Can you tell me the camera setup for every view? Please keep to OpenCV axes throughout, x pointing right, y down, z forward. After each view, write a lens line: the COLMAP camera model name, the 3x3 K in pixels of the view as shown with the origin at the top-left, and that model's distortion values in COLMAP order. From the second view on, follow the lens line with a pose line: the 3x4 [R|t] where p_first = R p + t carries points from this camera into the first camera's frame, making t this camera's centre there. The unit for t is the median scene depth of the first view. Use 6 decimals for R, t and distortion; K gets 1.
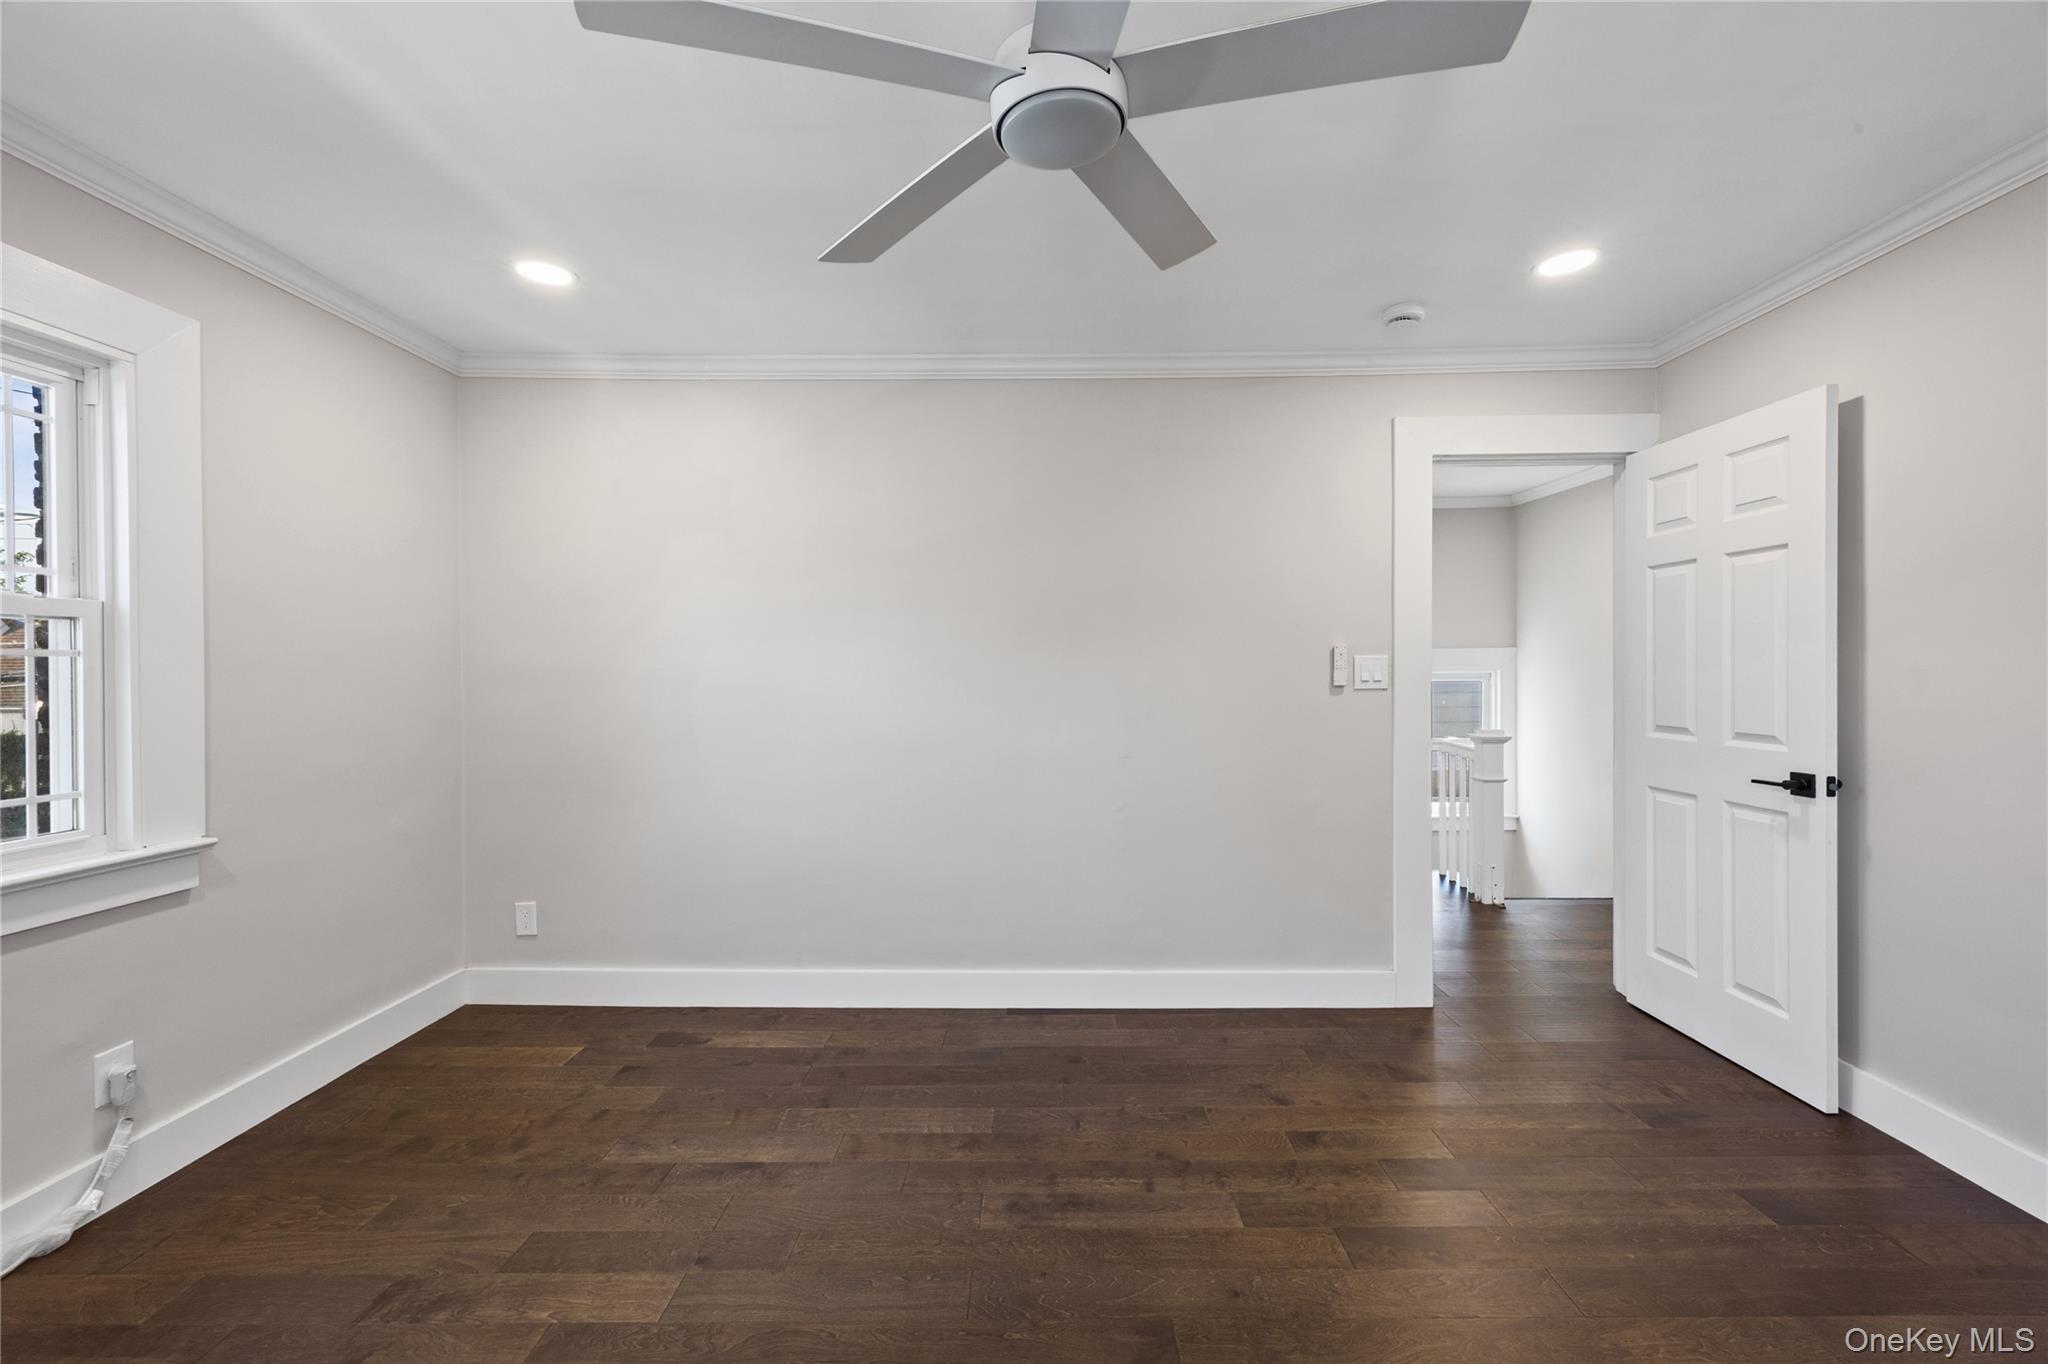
lens RADIAL K [[811.5, 0, 1034.6], [0, 811.5, 669.9], [0, 0, 1]] dist [0.002634, -0.000161]
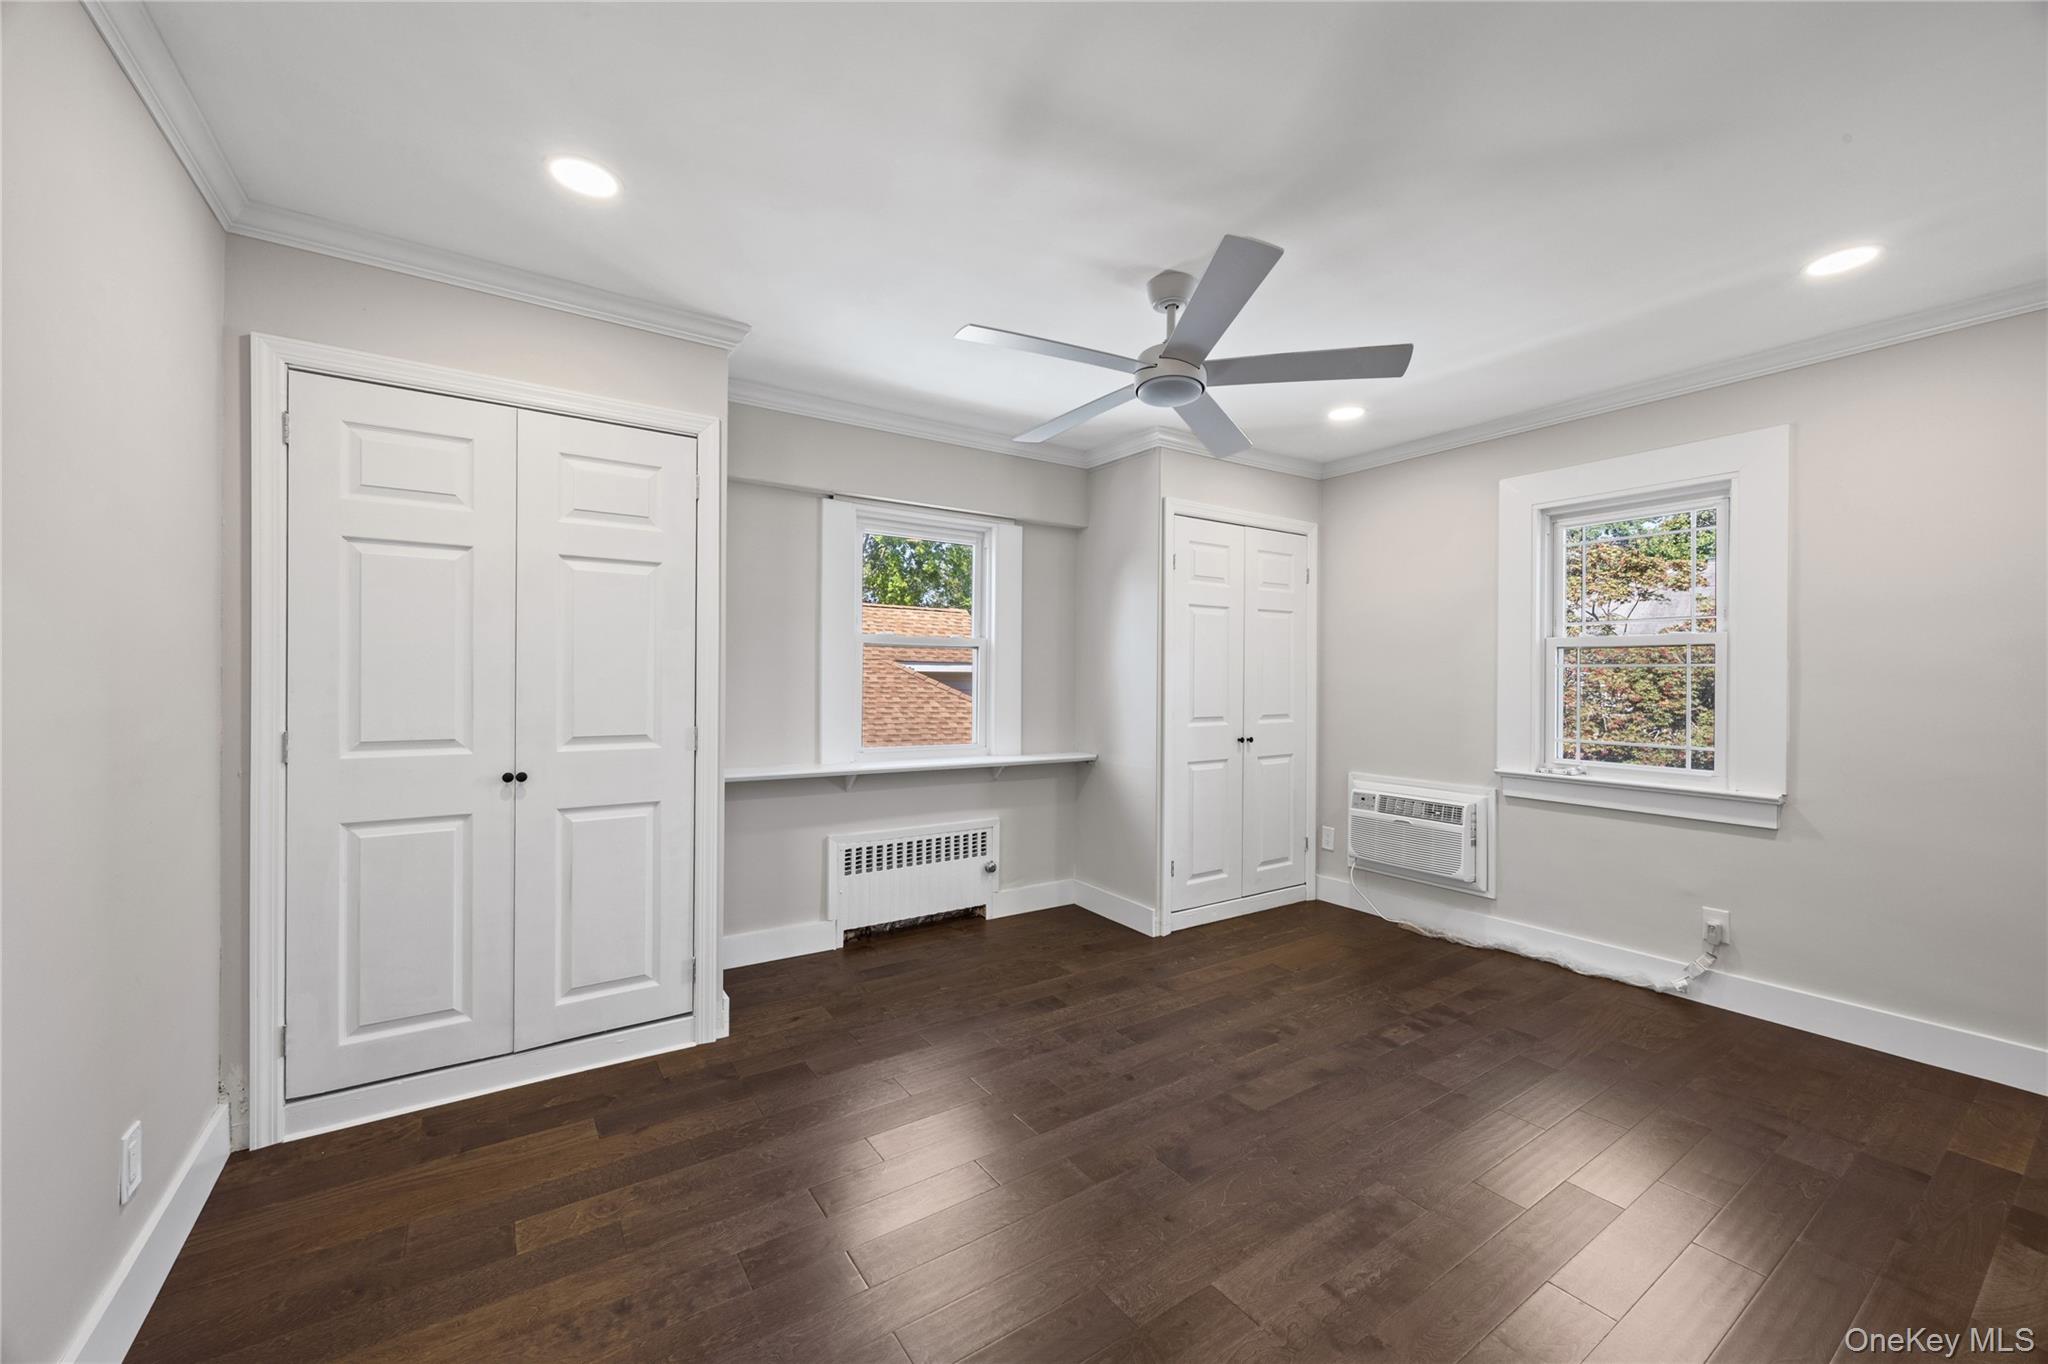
lens RADIAL K [[811.5, 0, 1026.5], [0, 811.5, 672.0], [0, 0, 1]] dist [0.002634, -0.000161]
pose [[-0.815605, 0.000071, -0.578609, 0.766042], [-0.003672, 0.999979, 0.005299, -0.002585], [0.578598, 0.006446, -0.815588, 1.300552]]
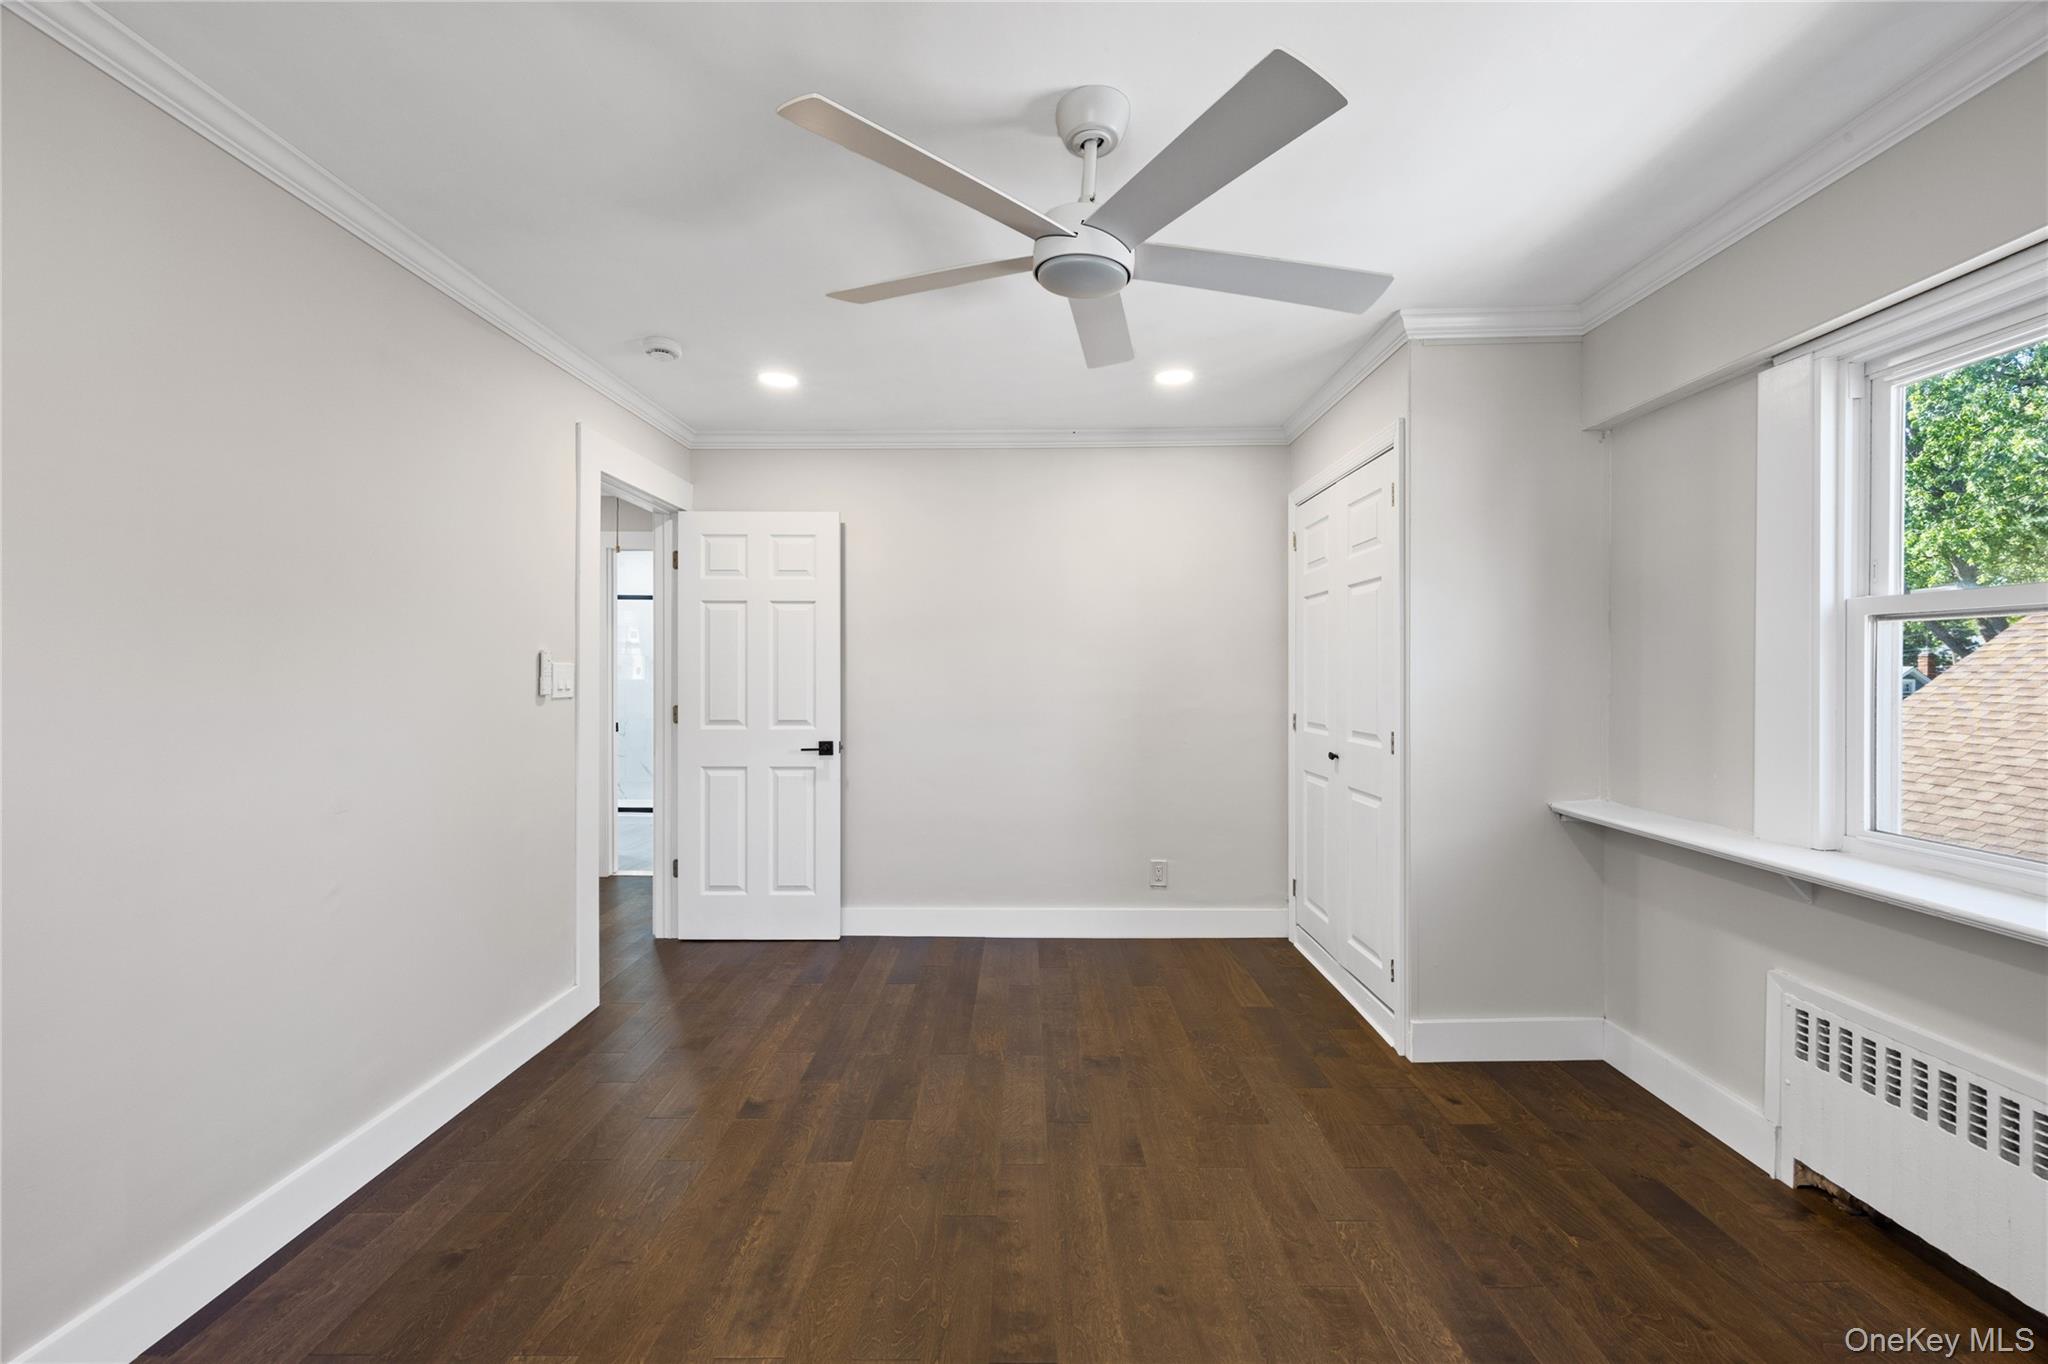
lens RADIAL K [[811.5, 0, 1020.8], [0, 811.5, 683.8], [0, 0, 1]] dist [0.002634, -0.000161]
pose [[-0.002677, -0.000314, 0.999996, -0.710500], [0.004371, 0.999990, 0.000326, 0.011833], [-0.999987, 0.004372, -0.002676, 0.613679]]
